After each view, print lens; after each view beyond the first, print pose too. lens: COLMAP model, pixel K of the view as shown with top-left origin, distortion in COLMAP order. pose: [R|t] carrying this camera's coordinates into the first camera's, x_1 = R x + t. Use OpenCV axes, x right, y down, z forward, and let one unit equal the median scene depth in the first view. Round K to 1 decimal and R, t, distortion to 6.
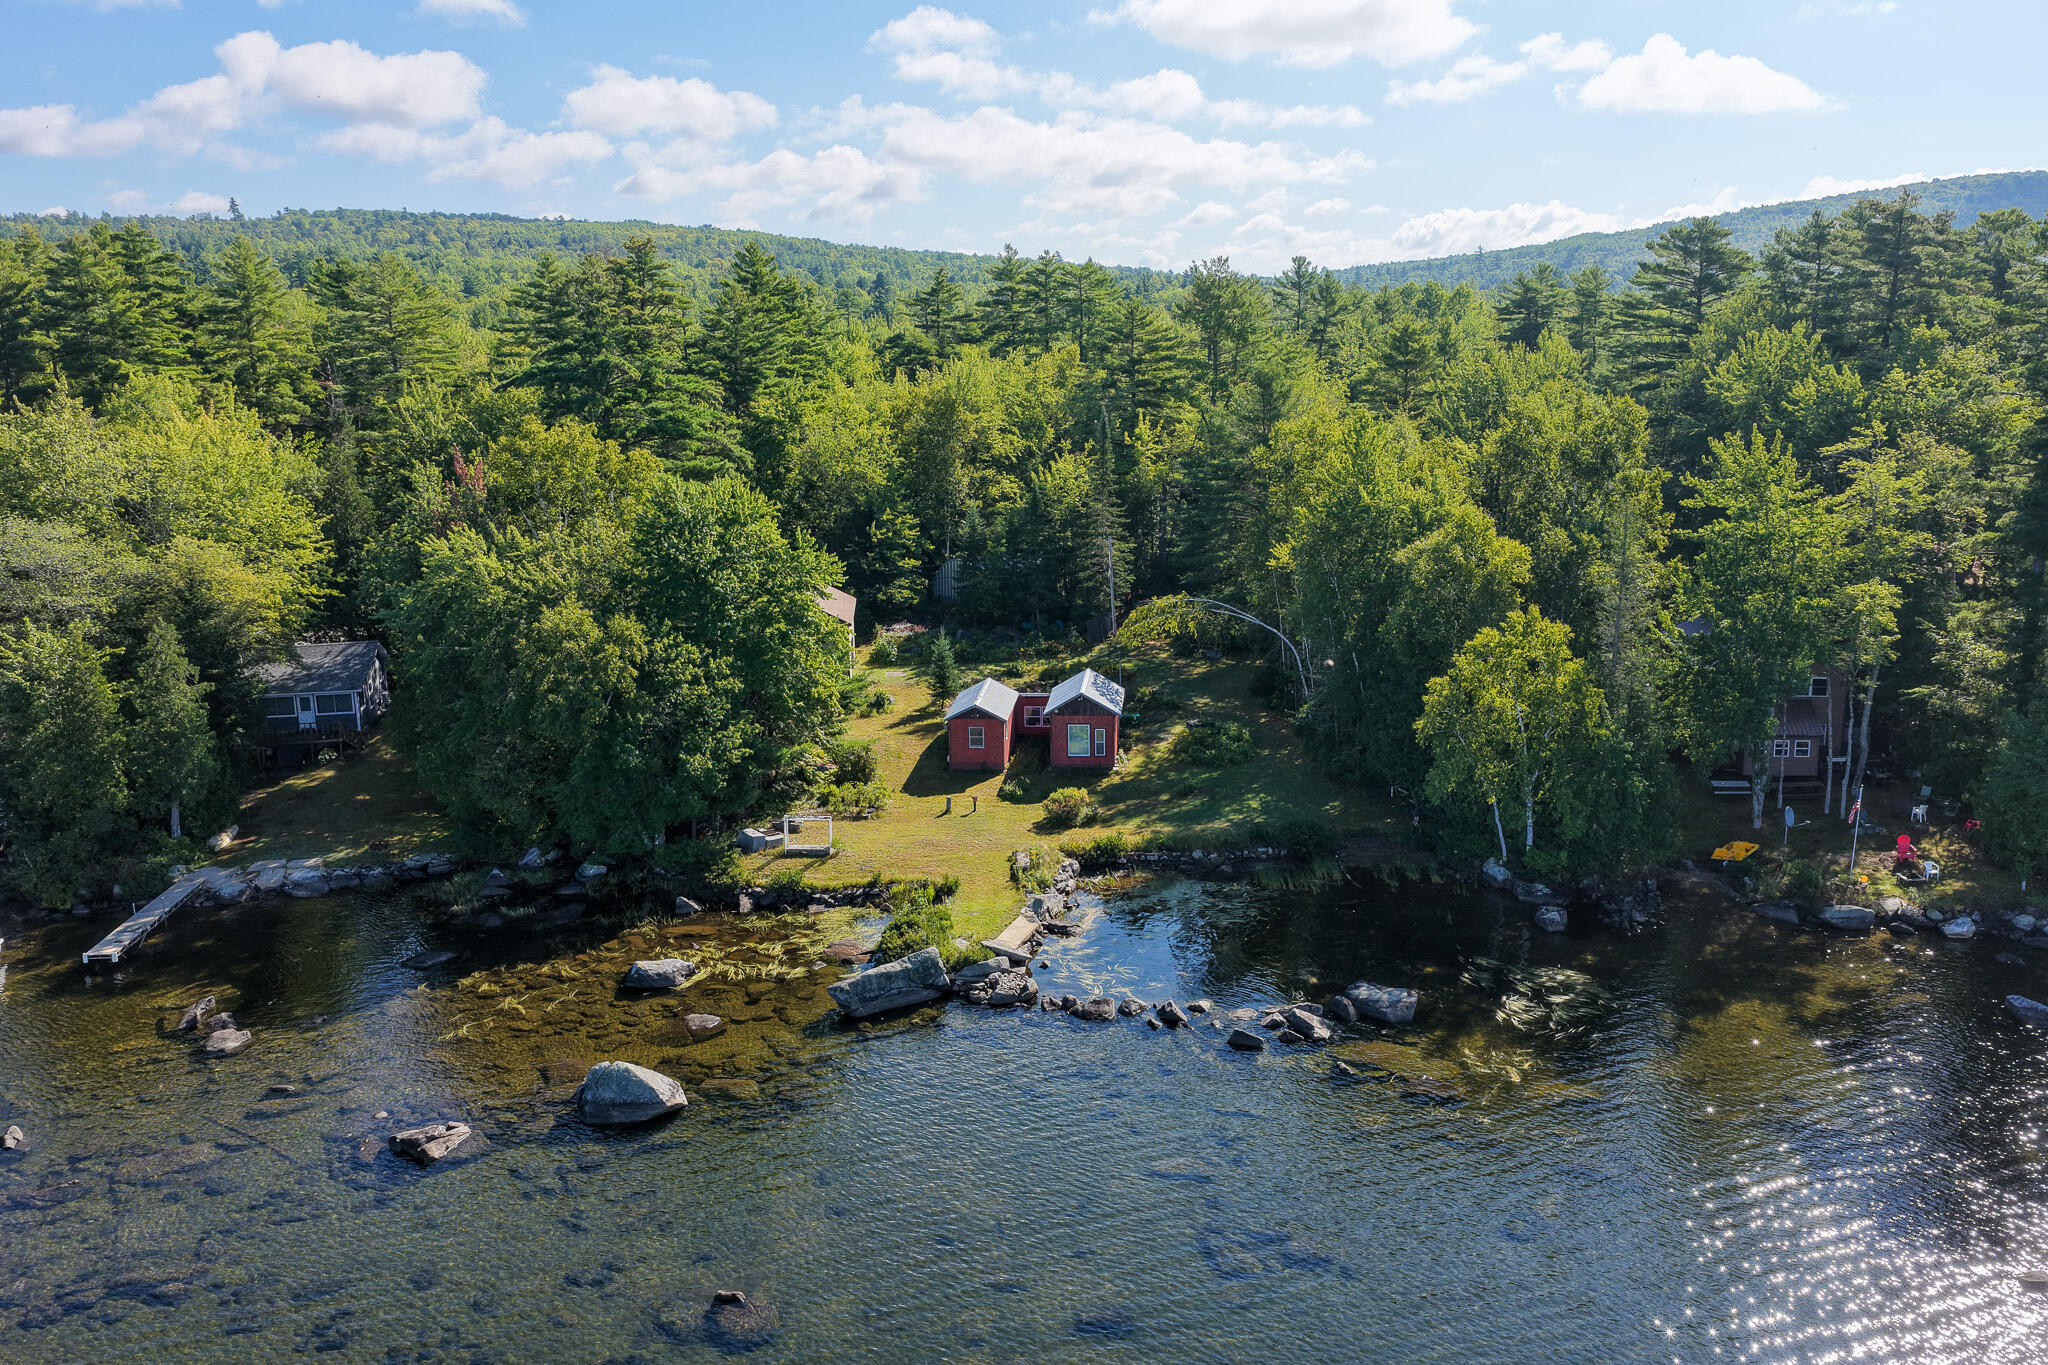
lens RADIAL K [[1687.0, 0, 1038.1], [0, 1687.0, 691.0], [0, 0, 1]] dist [-0.014421, 0.035583]
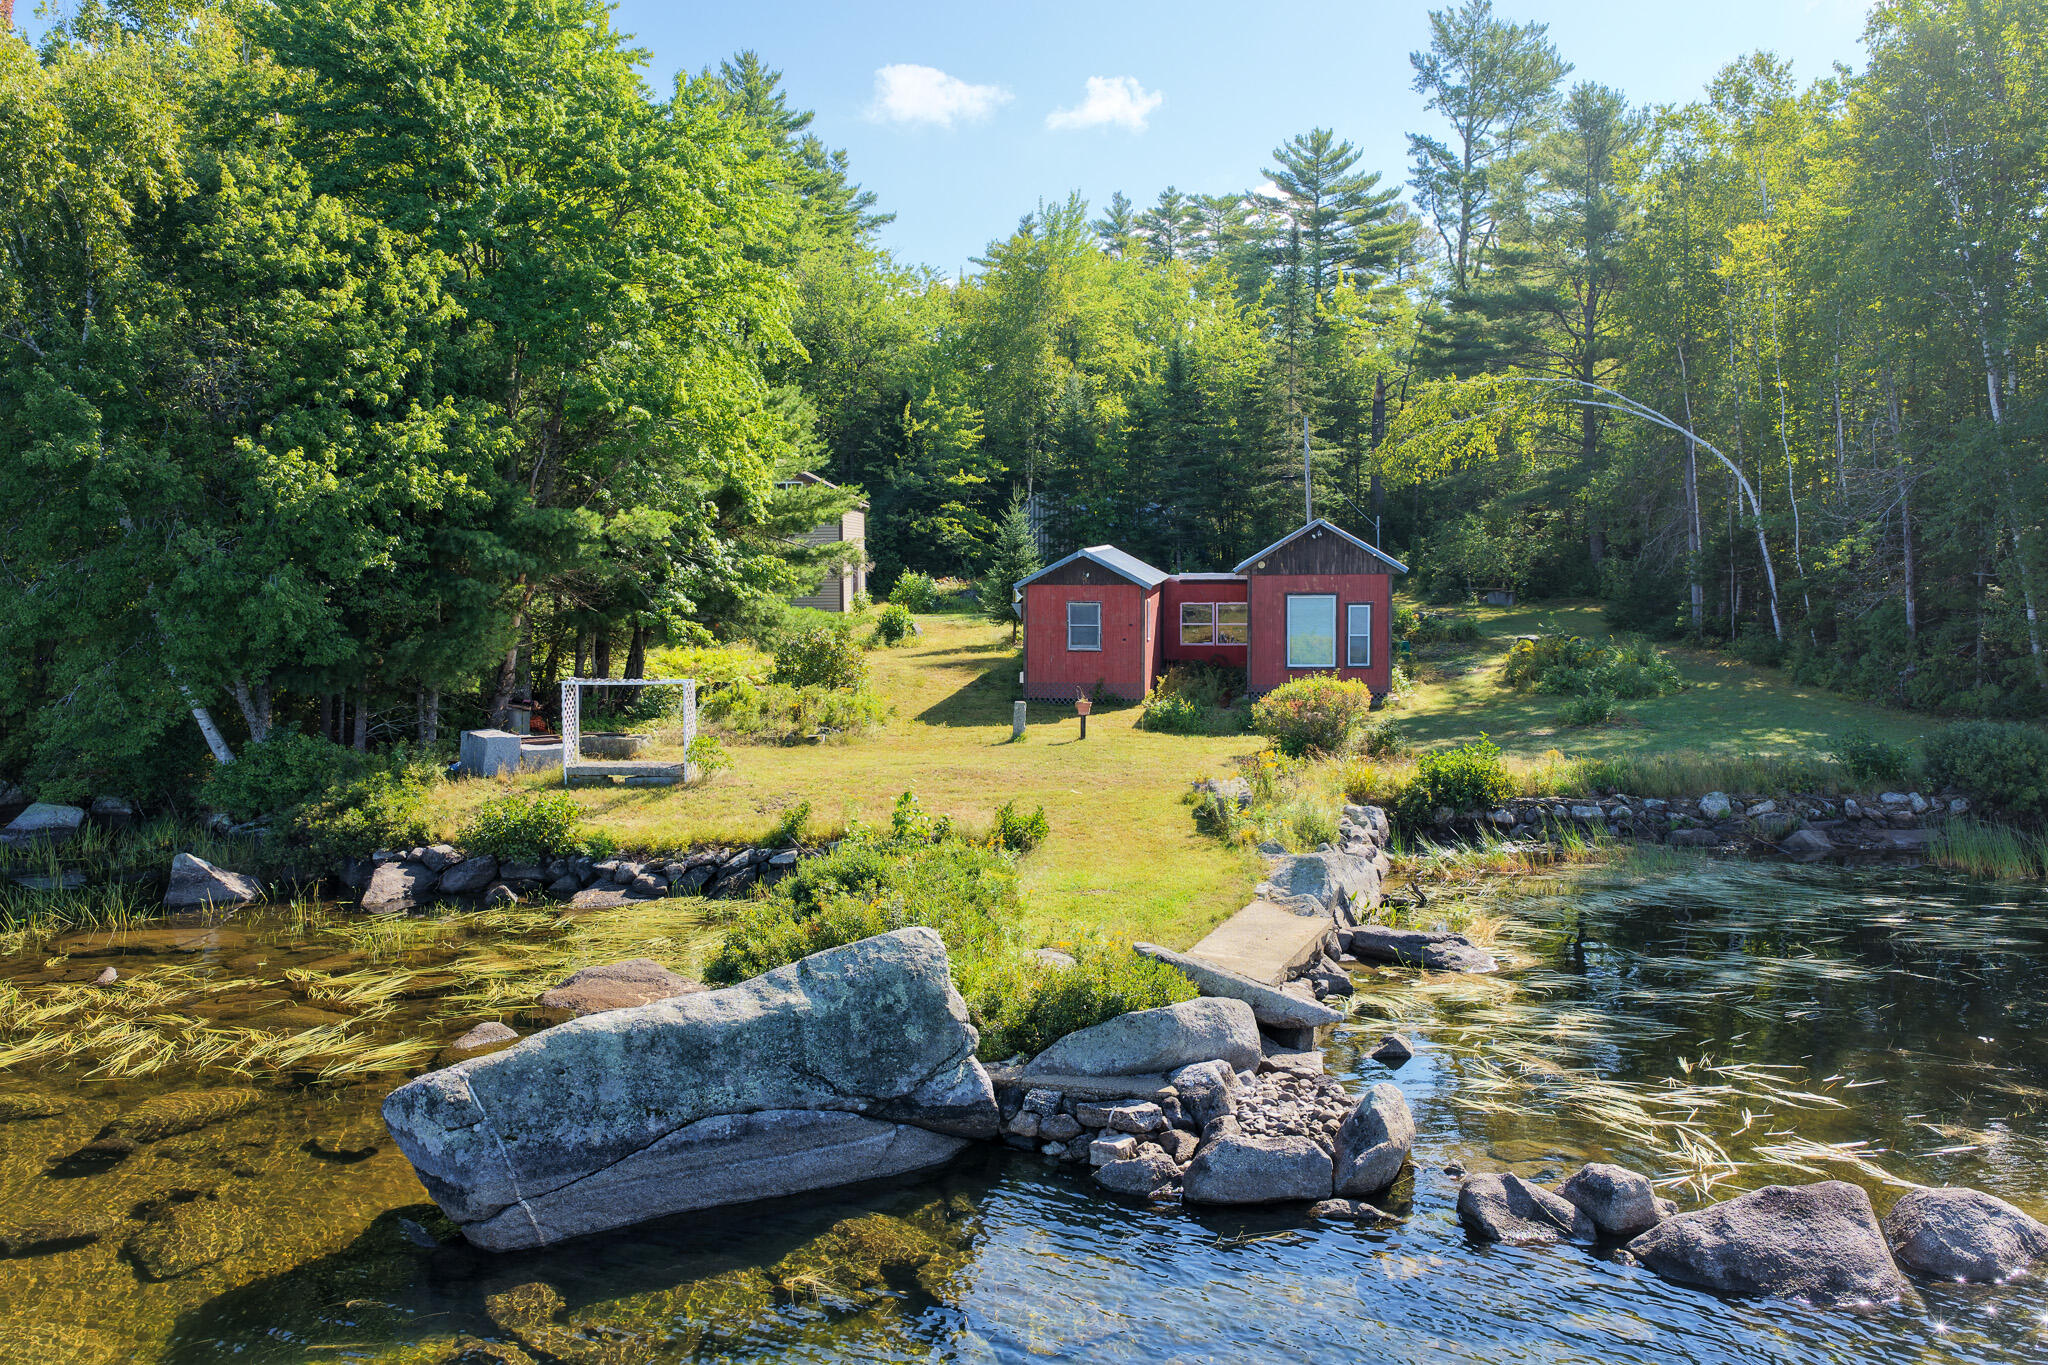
lens RADIAL K [[1687.0, 0, 1038.1], [0, 1687.0, 691.0], [0, 0, 1]] dist [-0.014421, 0.035583]
pose [[0.998701, 0.011993, -0.049529, -0.031462], [-0.018462, 0.991038, -0.132295, 0.126920], [0.047499, 0.133038, 0.989972, 0.661272]]
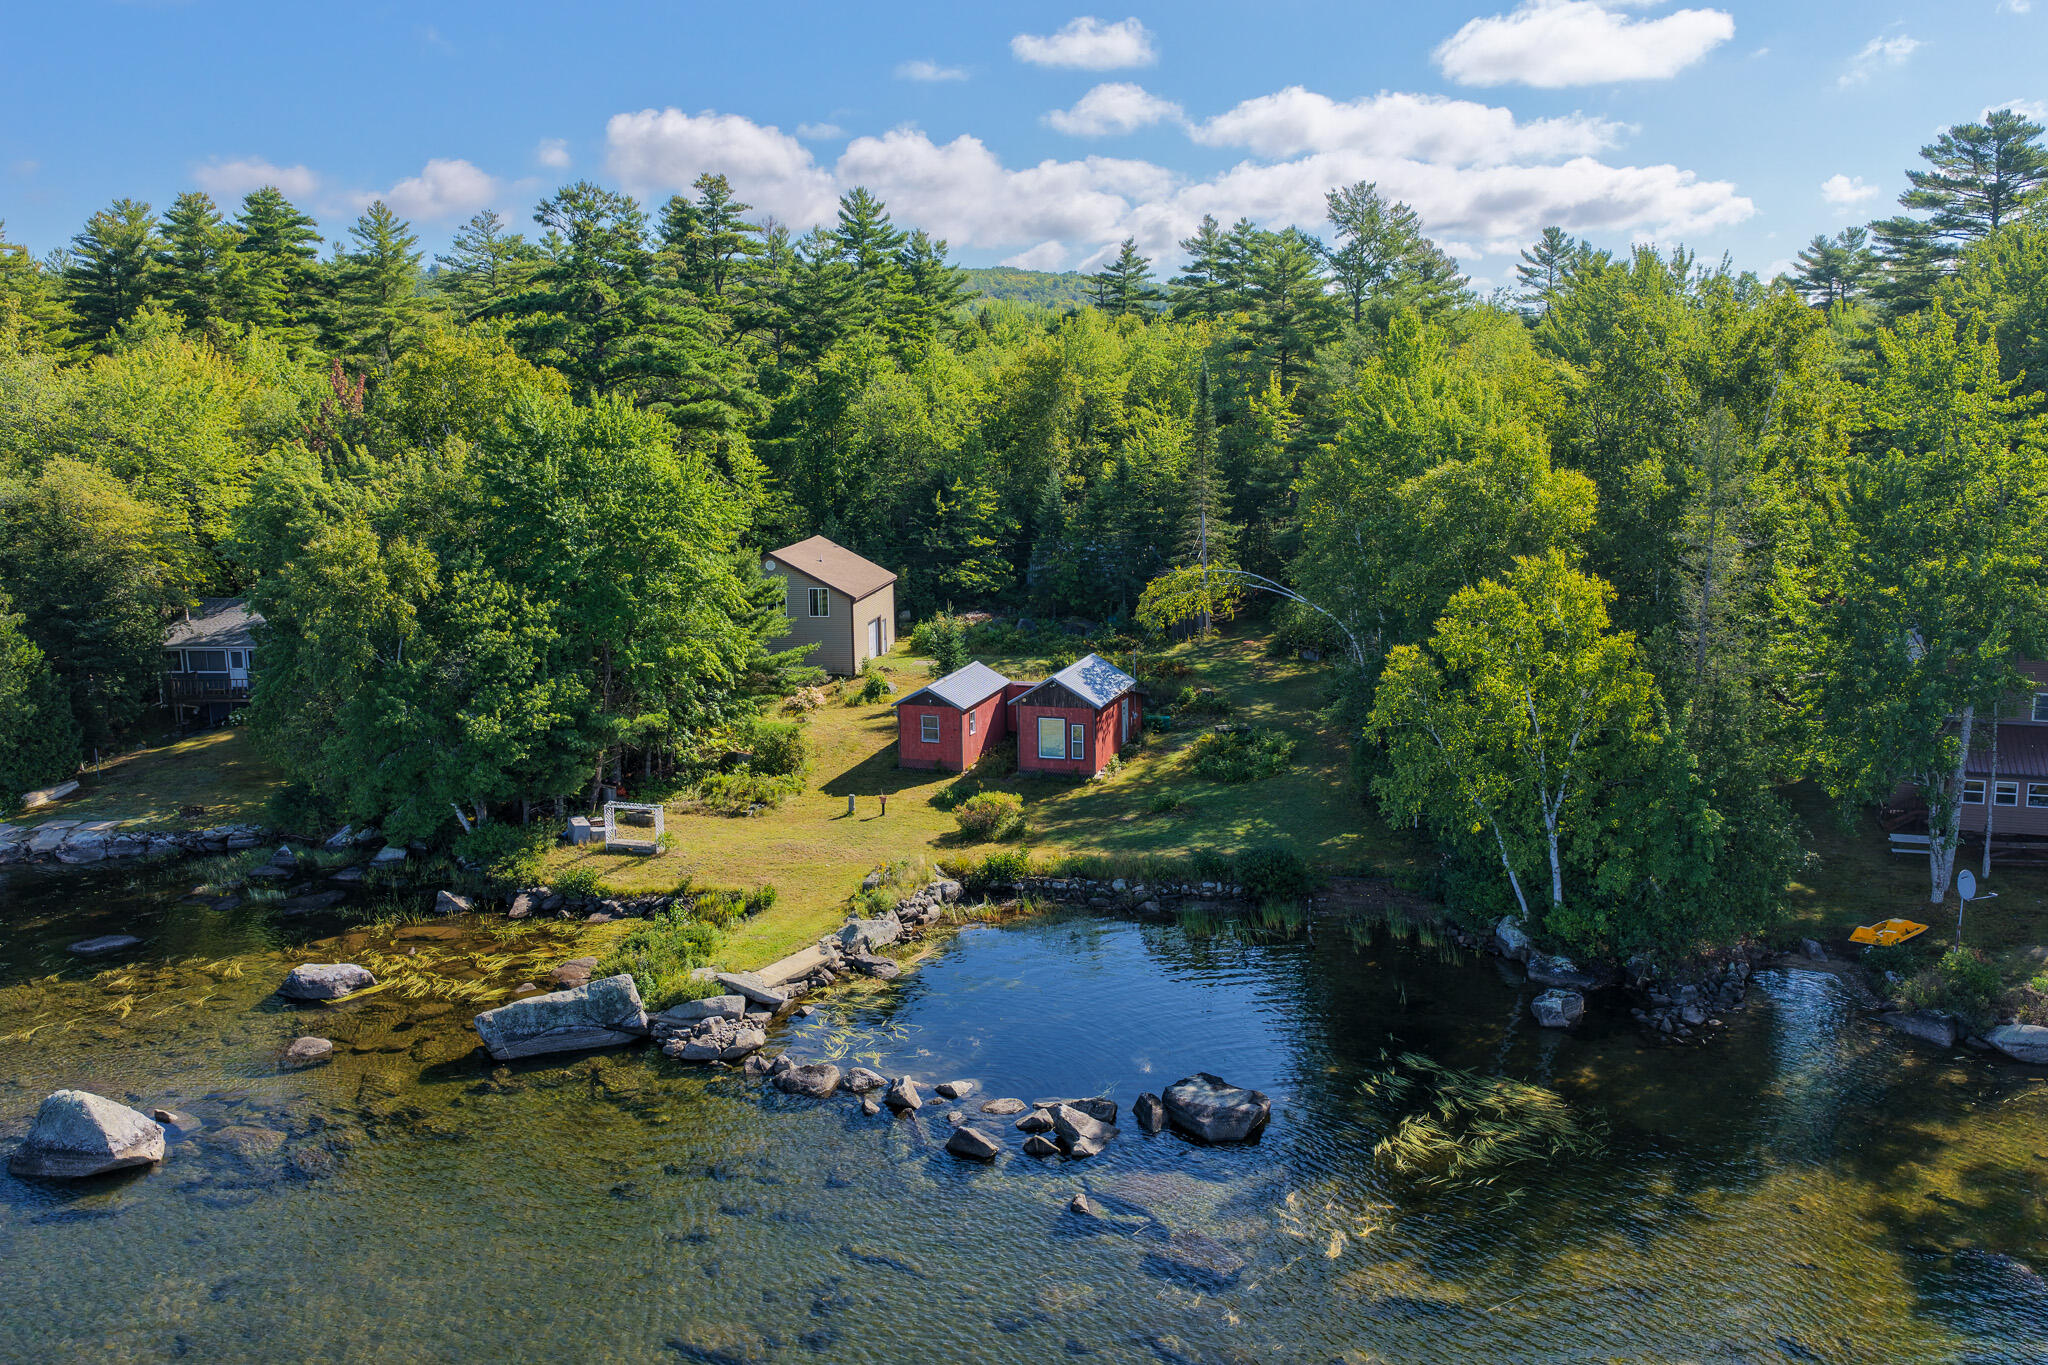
lens RADIAL K [[1687.0, 0, 1038.1], [0, 1687.0, 691.0], [0, 0, 1]] dist [-0.014421, 0.035583]
pose [[0.976074, 0.043059, -0.213132, 0.222680], [-0.049378, 0.998482, -0.024413, 0.031993], [0.211757, 0.034353, 0.976718, 0.267724]]
